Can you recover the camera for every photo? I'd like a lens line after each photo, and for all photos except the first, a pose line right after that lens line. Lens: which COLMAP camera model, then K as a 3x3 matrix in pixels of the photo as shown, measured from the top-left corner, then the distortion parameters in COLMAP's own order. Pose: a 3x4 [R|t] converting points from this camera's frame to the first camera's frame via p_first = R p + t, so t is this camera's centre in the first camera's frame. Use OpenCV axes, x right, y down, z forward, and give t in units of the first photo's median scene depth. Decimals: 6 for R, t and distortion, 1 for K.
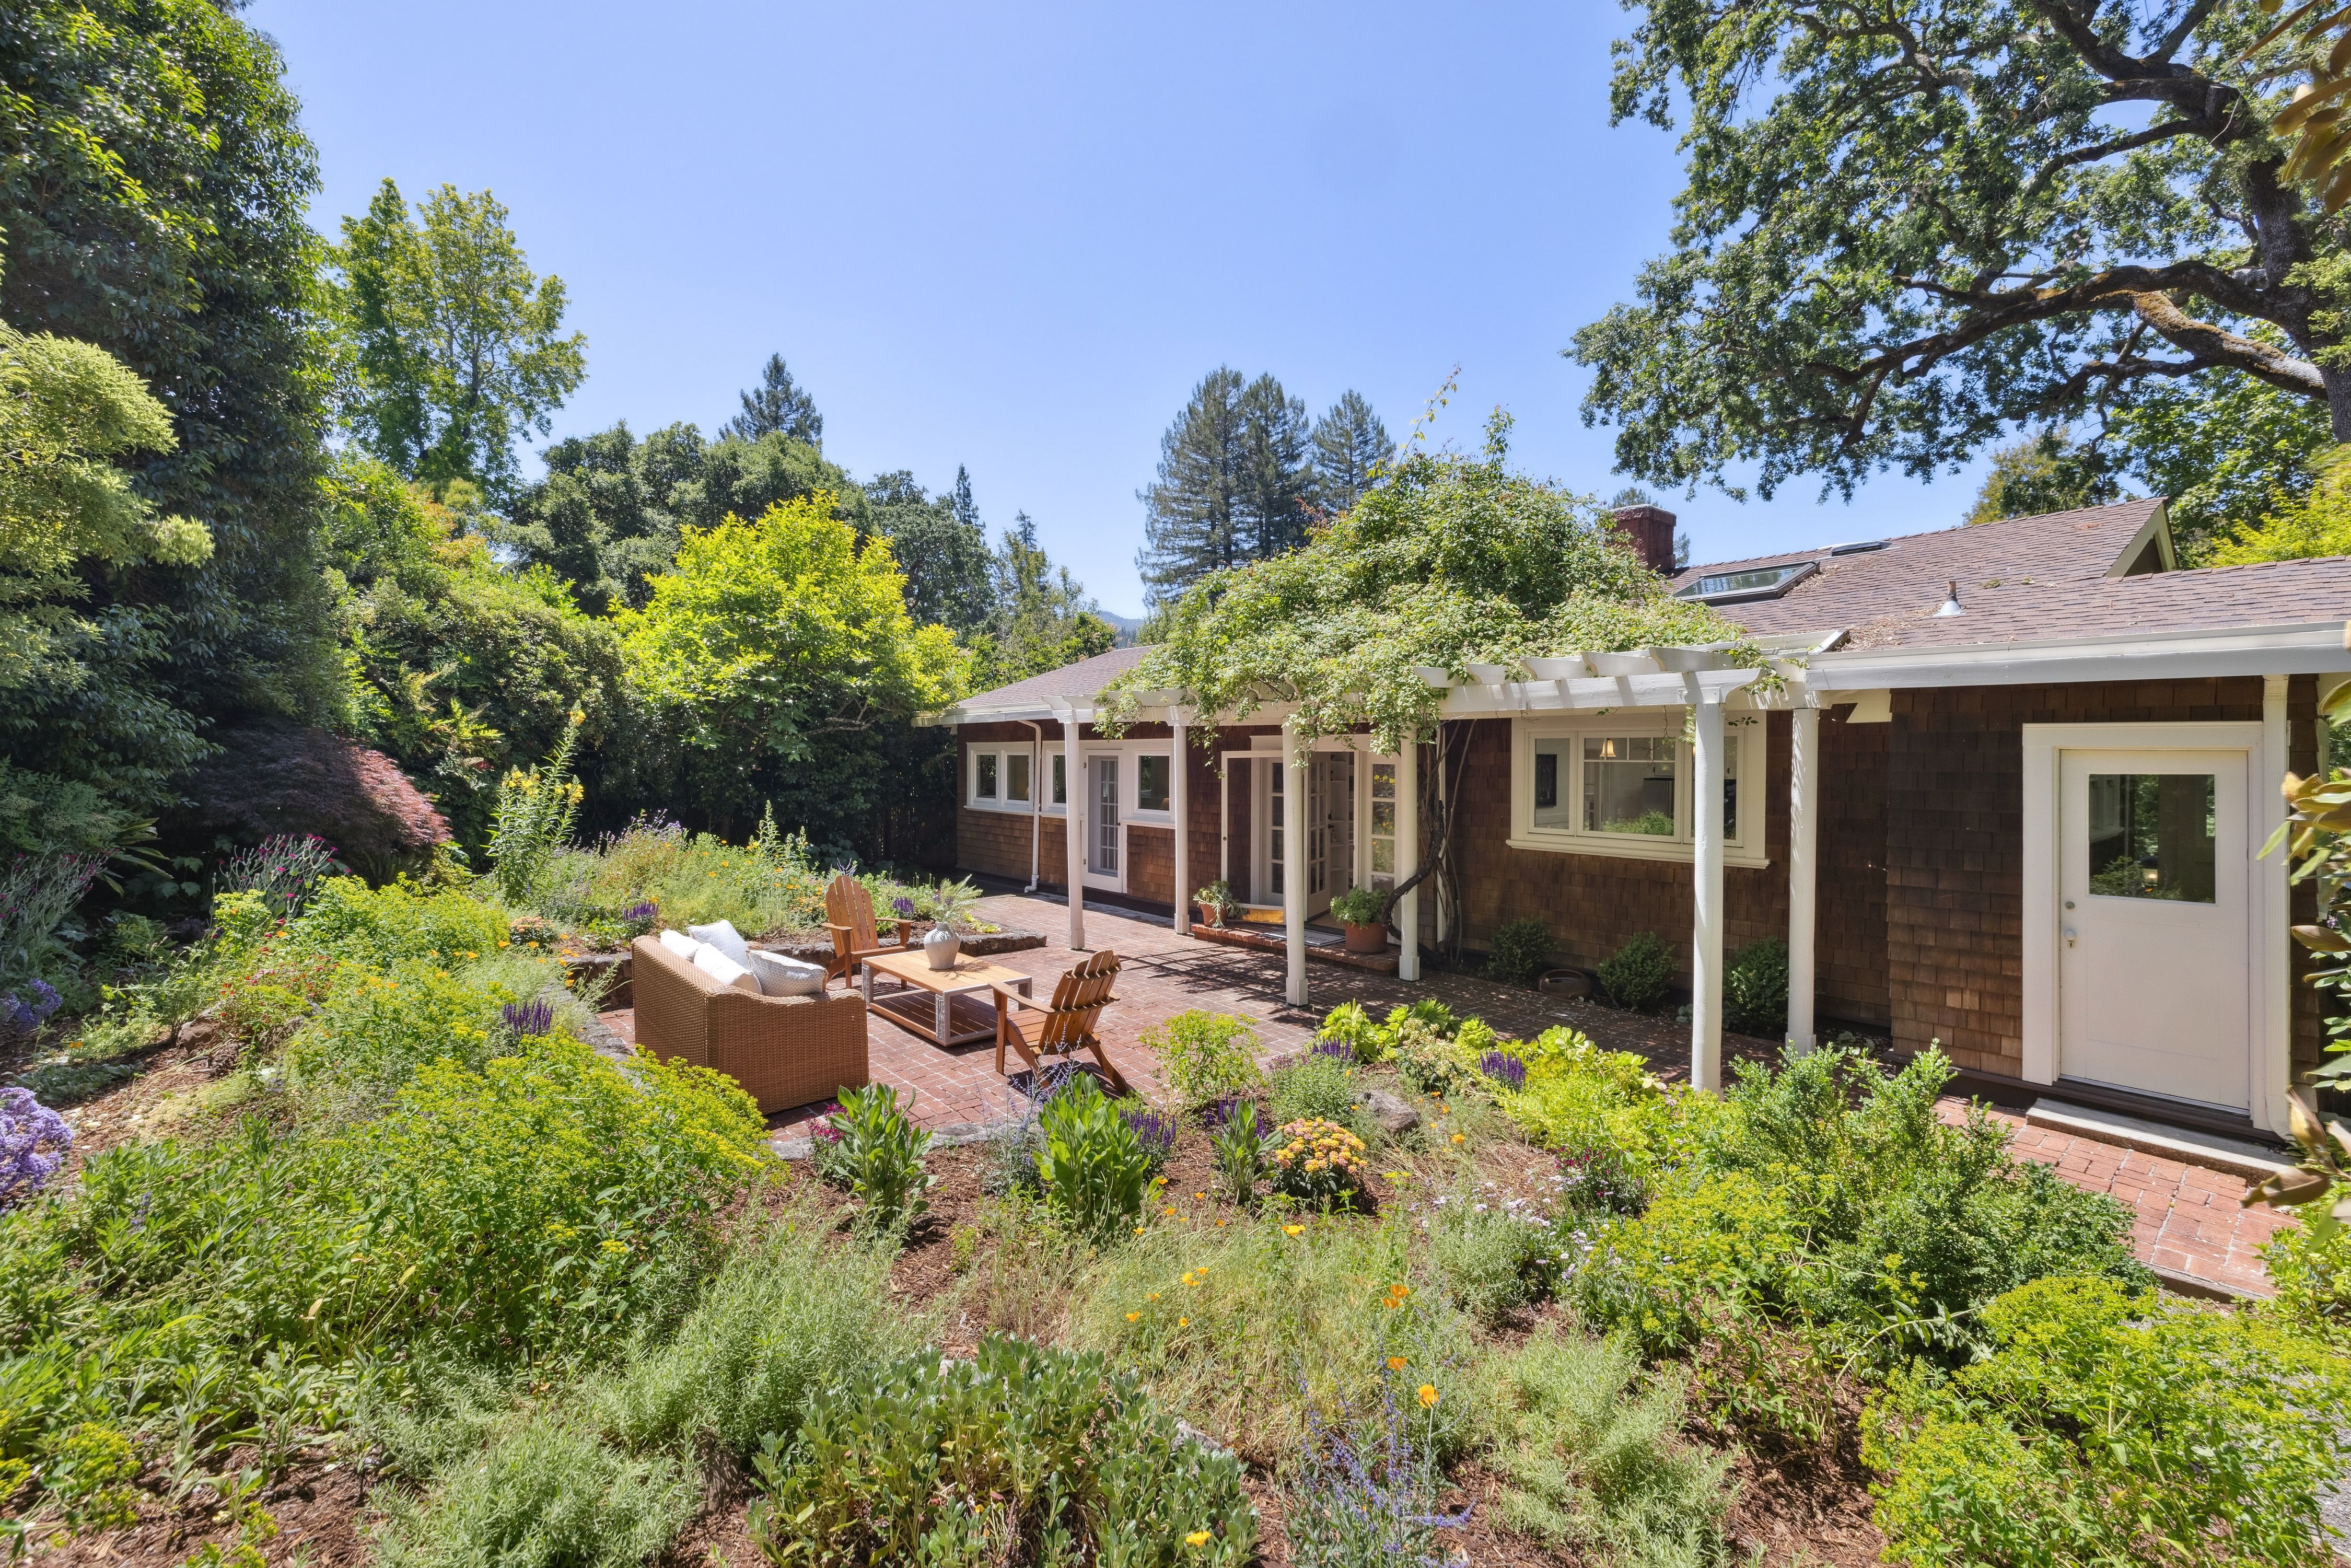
lens RADIAL K [[991.9, 0, 1169.7], [0, 991.9, 754.4], [0, 0, 1]] dist [-0.002088, 0.000413]
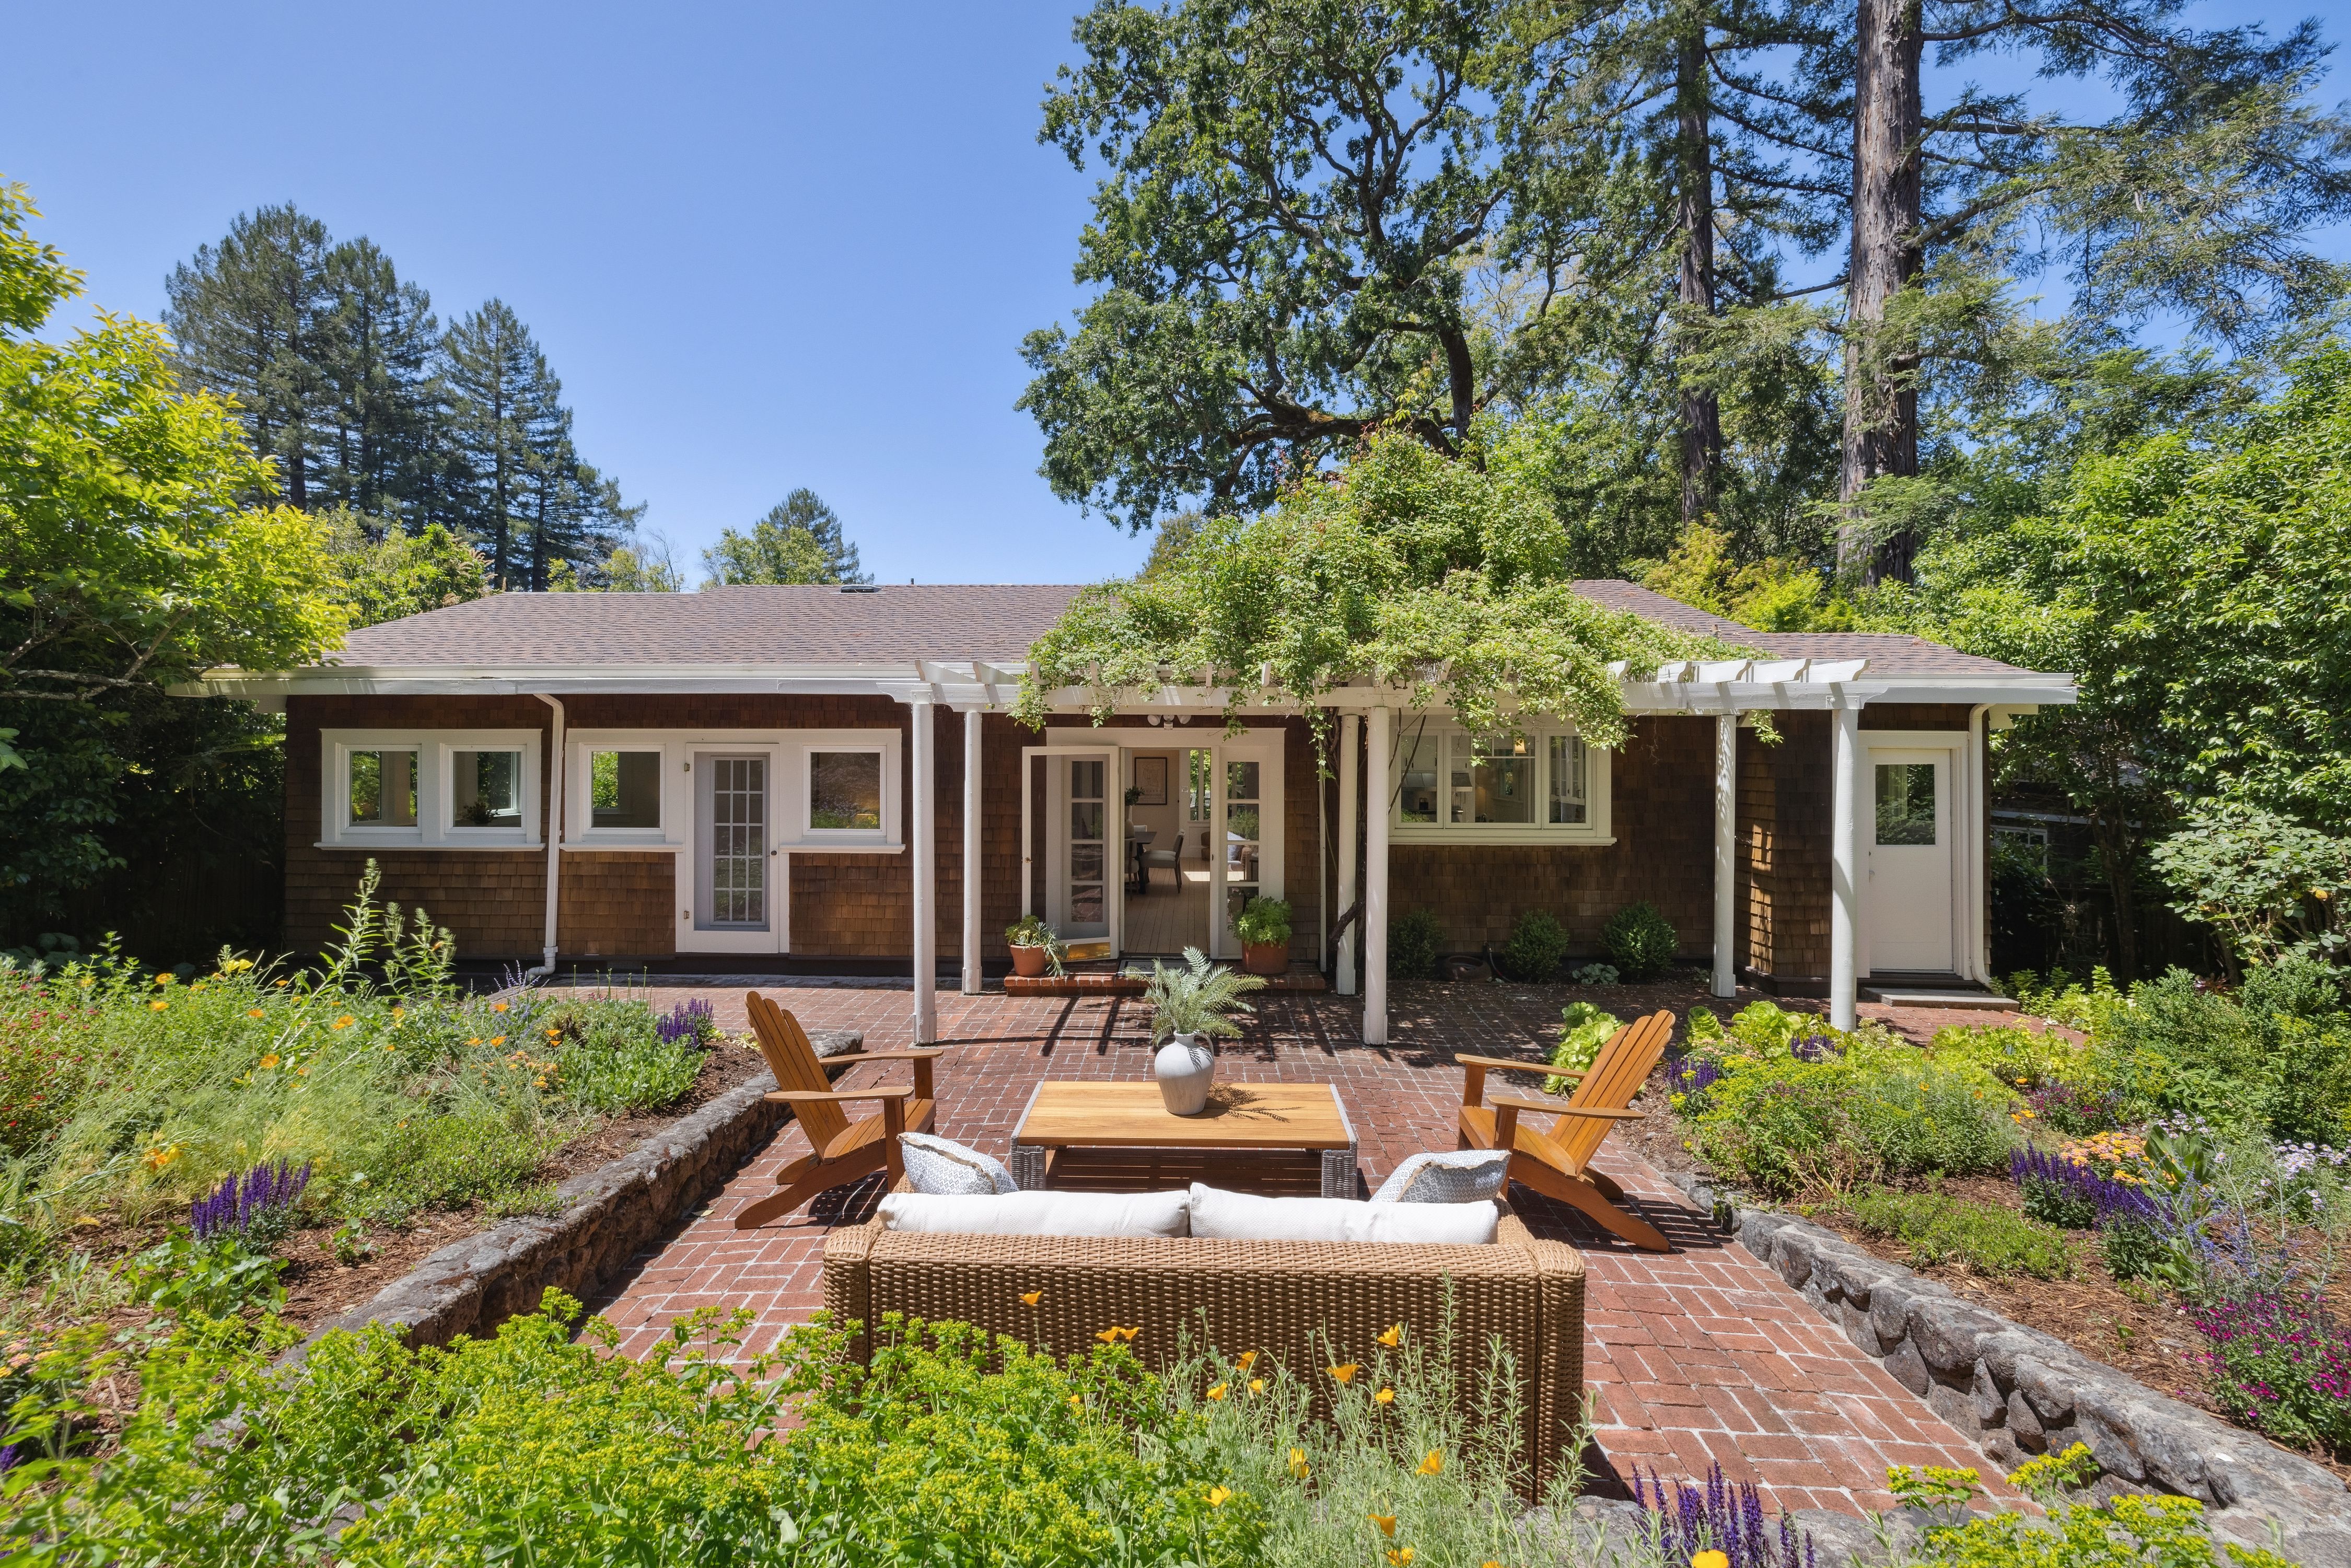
lens RADIAL K [[999.6, 0, 1163.0], [0, 999.6, 749.3], [0, 0, 1]] dist [-0.000236, -0.000591]
pose [[0.660354, 0.003327, 0.750947, -0.326931], [-0.000585, 0.999992, -0.003916, 0.001129], [-0.750954, 0.002147, 0.660351, 0.288389]]
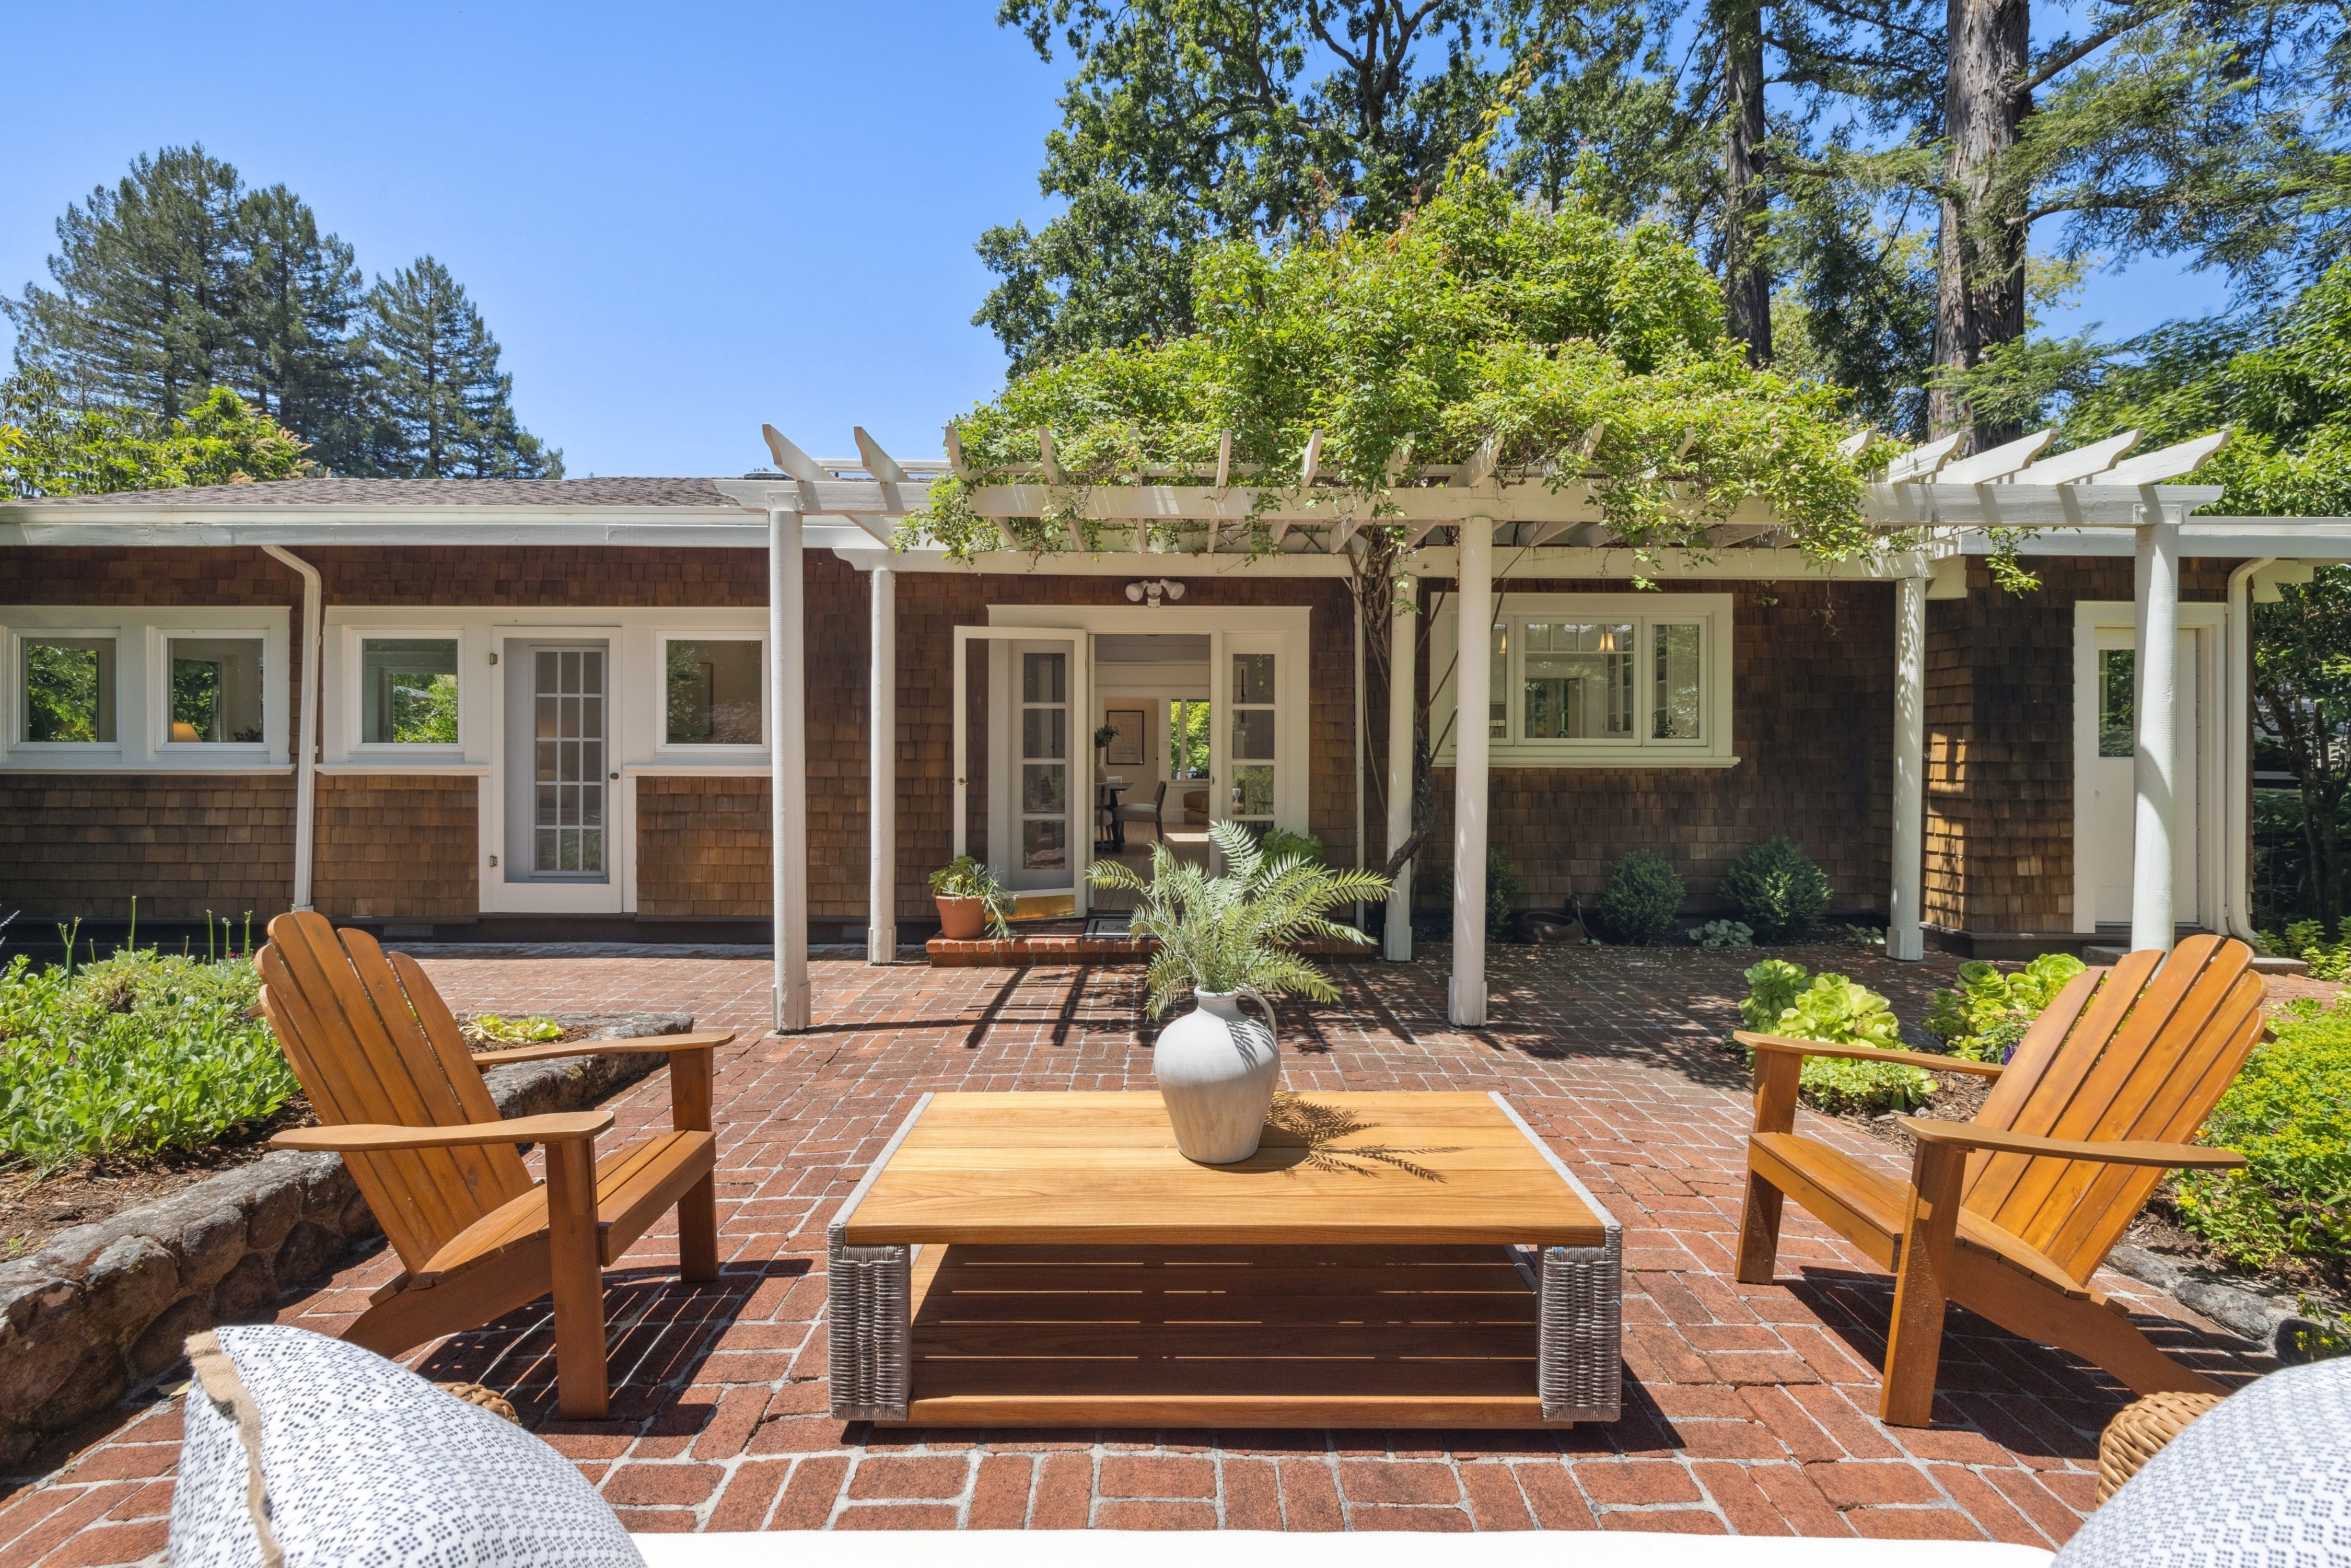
lens RADIAL K [[991.9, 0, 1169.7], [0, 991.9, 754.4], [0, 0, 1]] dist [-0.002088, 0.000413]
pose [[0.633684, -0.001359, 0.773591, -0.217098], [-0.001186, 0.999996, 0.002728, 0.048165], [-0.773591, -0.002646, 0.633680, 0.391477]]
